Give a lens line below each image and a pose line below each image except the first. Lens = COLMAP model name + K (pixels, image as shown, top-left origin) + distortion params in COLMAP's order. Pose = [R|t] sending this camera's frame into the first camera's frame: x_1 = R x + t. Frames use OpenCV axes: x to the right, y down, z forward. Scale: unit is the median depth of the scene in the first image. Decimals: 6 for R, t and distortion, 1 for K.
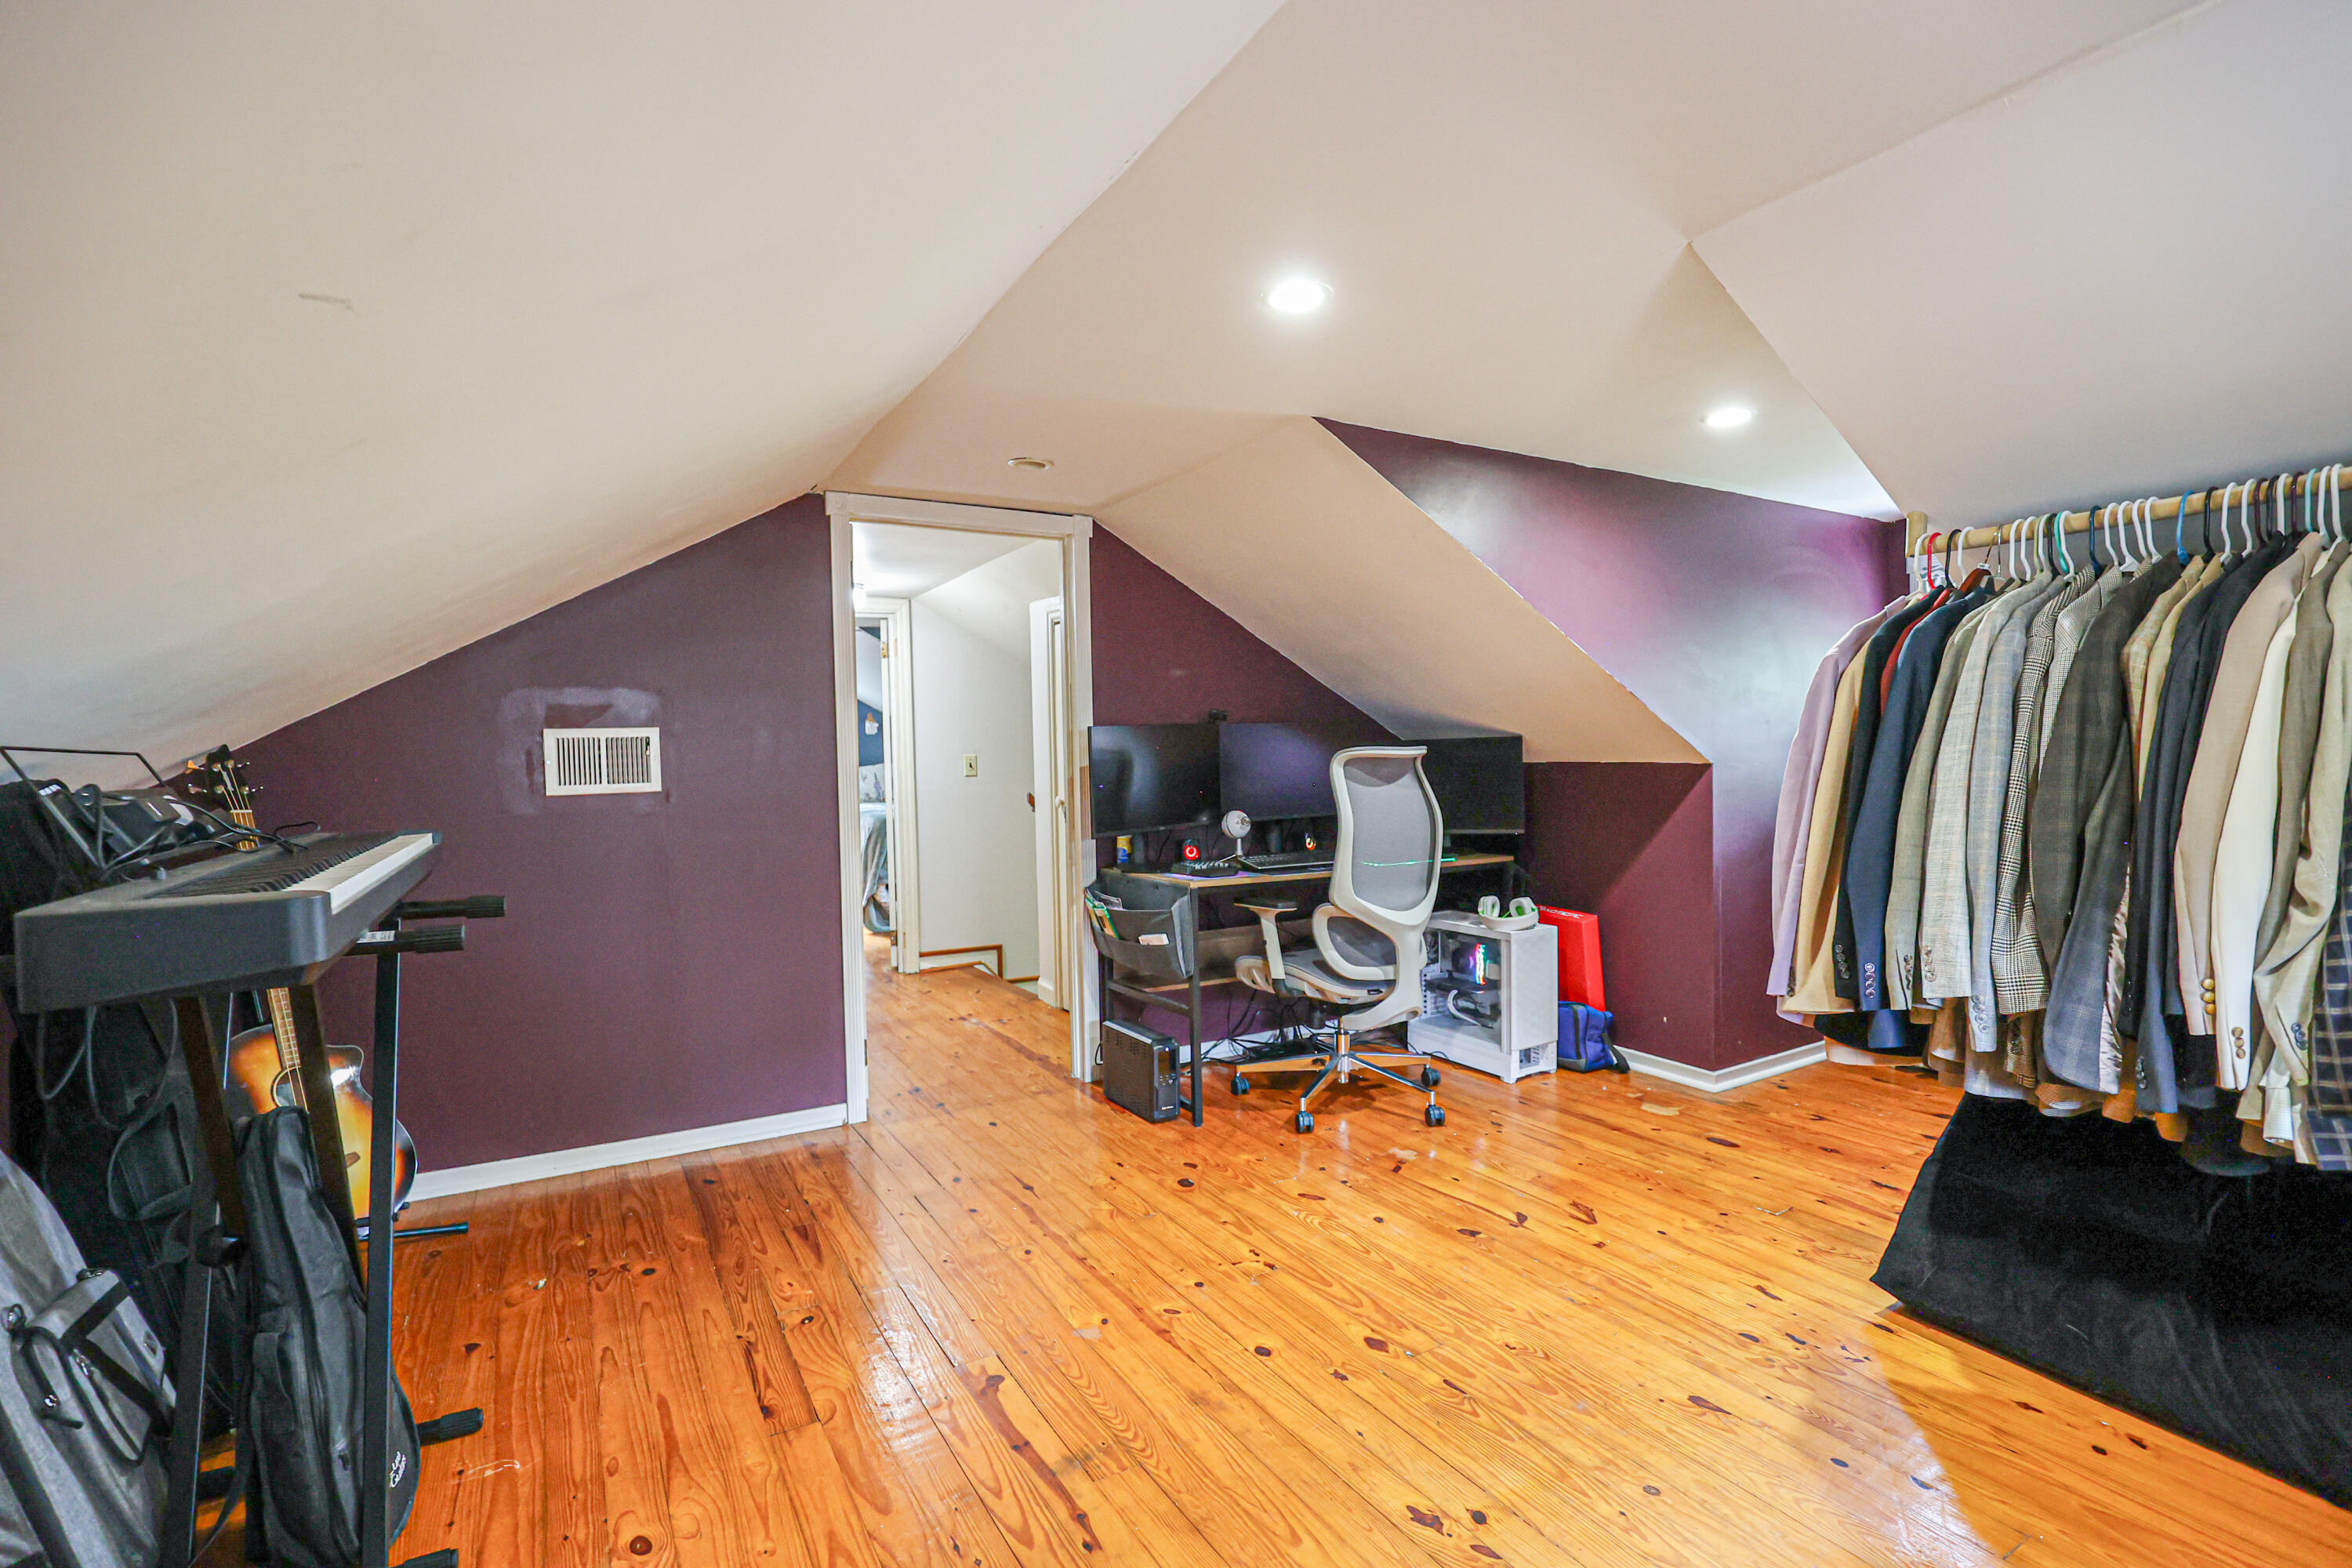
lens RADIAL K [[1094.1, 0, 1188.0], [0, 1094.1, 784.5], [0, 0, 1]] dist [-0.036900, 0.008495]
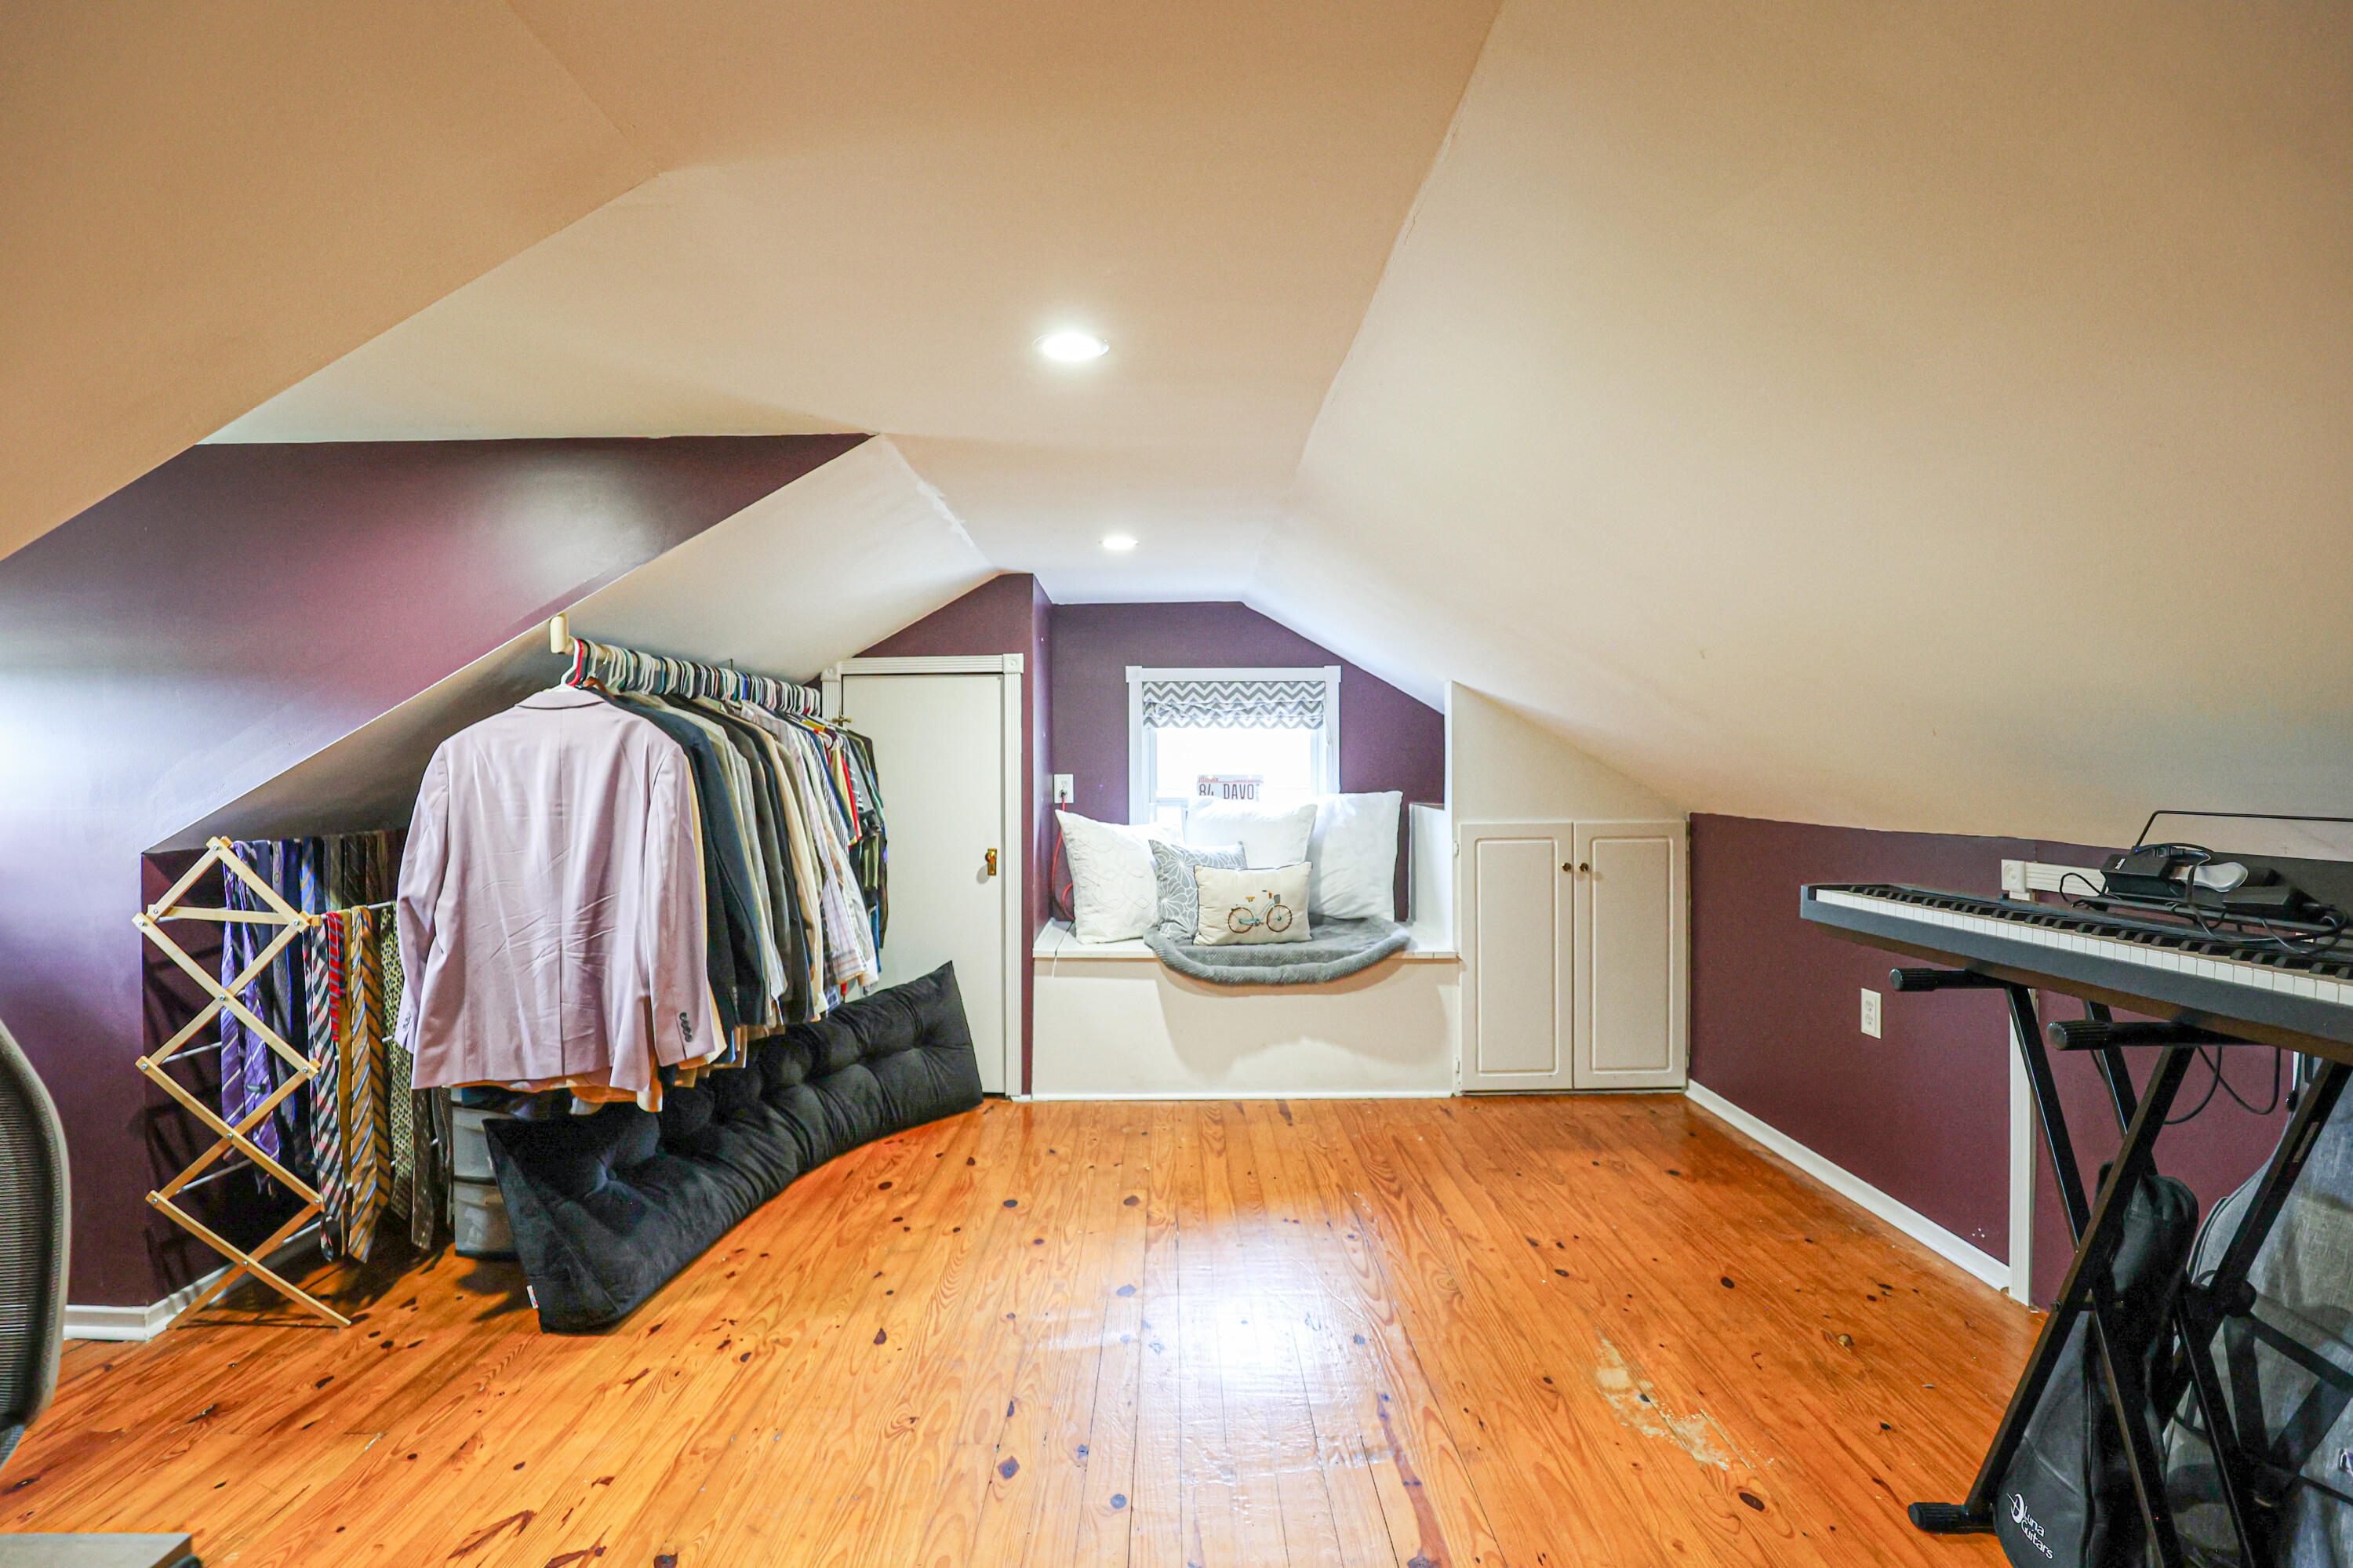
lens RADIAL K [[1094.6, 0, 1188.5], [0, 1094.6, 784.5], [0, 0, 1]] dist [-0.036900, 0.008495]
pose [[-0.864247, 0.013566, 0.502884, -0.502271], [0.031704, 0.999118, 0.027535, -0.100905], [-0.502067, 0.039740, -0.863915, 1.986225]]
